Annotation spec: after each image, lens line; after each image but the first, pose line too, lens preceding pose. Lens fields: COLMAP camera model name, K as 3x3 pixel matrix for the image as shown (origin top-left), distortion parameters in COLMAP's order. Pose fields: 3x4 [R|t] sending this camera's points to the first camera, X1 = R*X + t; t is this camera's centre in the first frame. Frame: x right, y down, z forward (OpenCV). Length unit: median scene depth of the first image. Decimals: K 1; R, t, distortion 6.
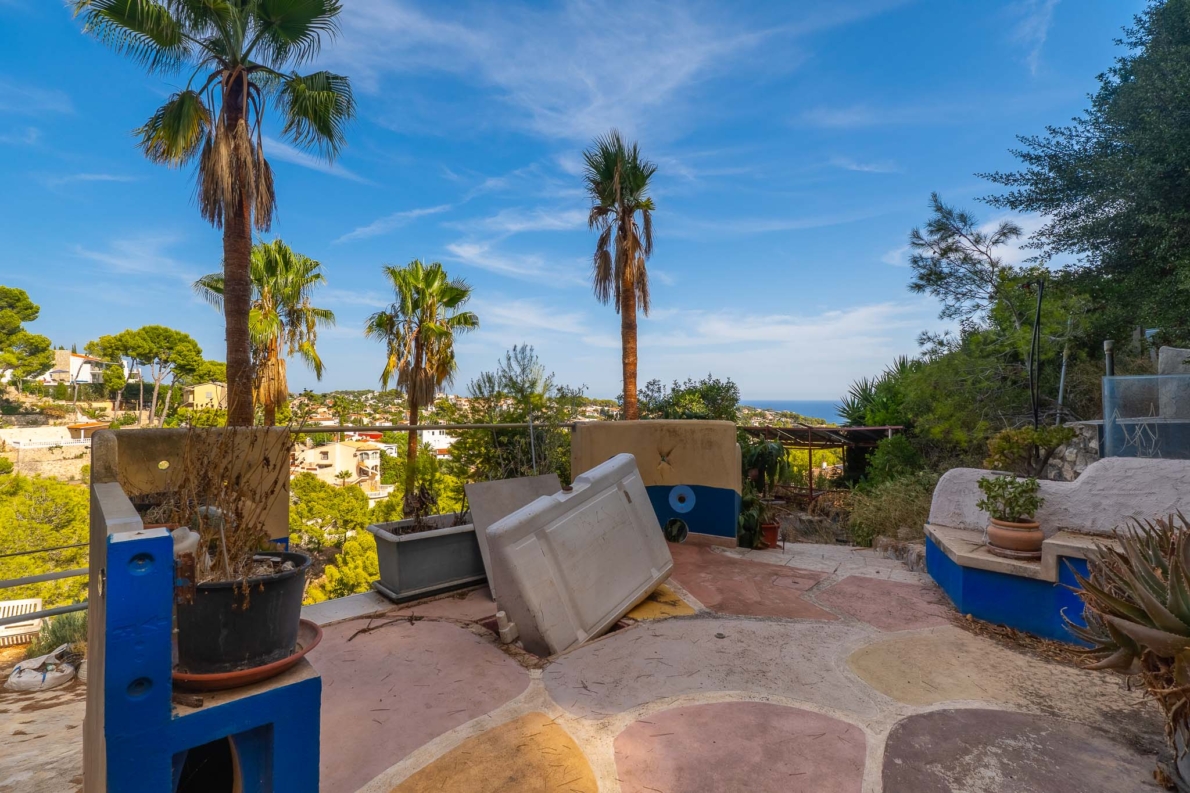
lens RADIAL K [[589.6, 0, 581.0], [0, 589.6, 422.5], [0, 0, 1]] dist [0.011692, -0.000970]
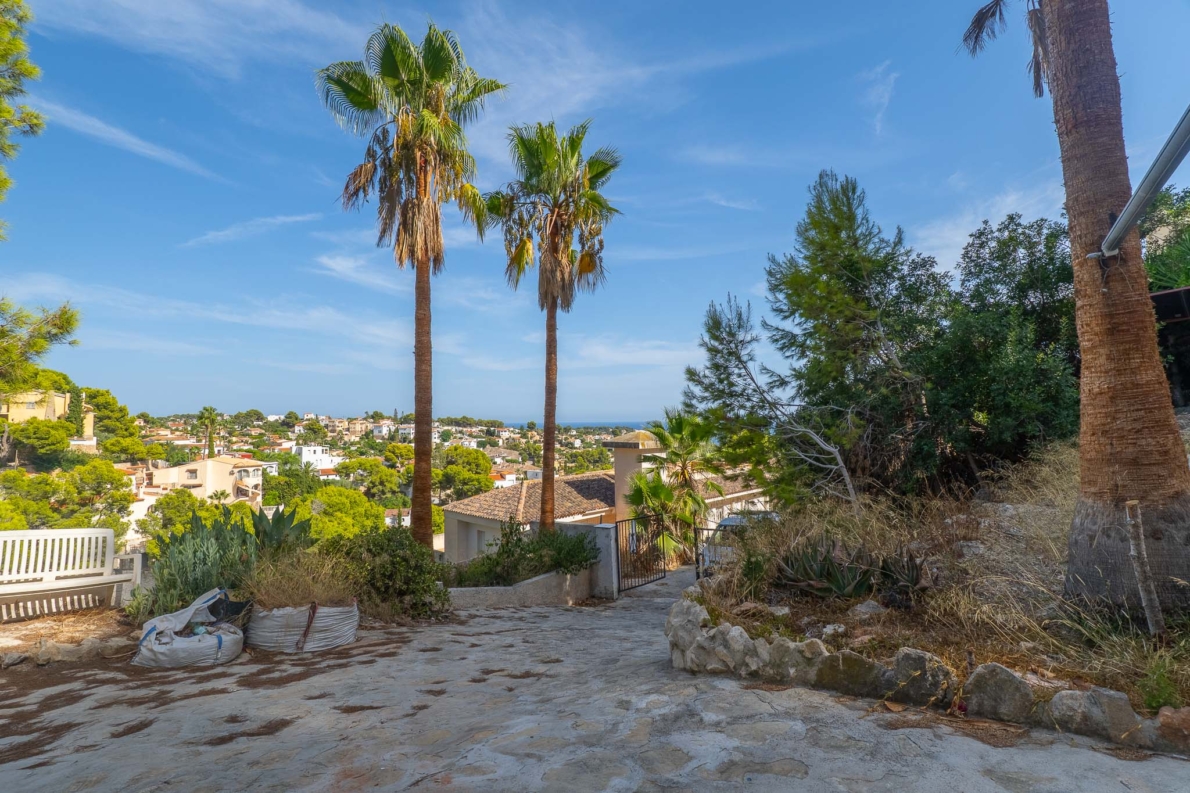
lens RADIAL K [[589.6, 0, 584.3], [0, 589.6, 420.1], [0, 0, 1]] dist [0.011692, -0.000970]
pose [[0.977035, -0.004456, 0.213030, -0.648989], [0.014013, 0.998961, -0.043375, 0.244534], [-0.212616, 0.045364, 0.976082, 0.390240]]
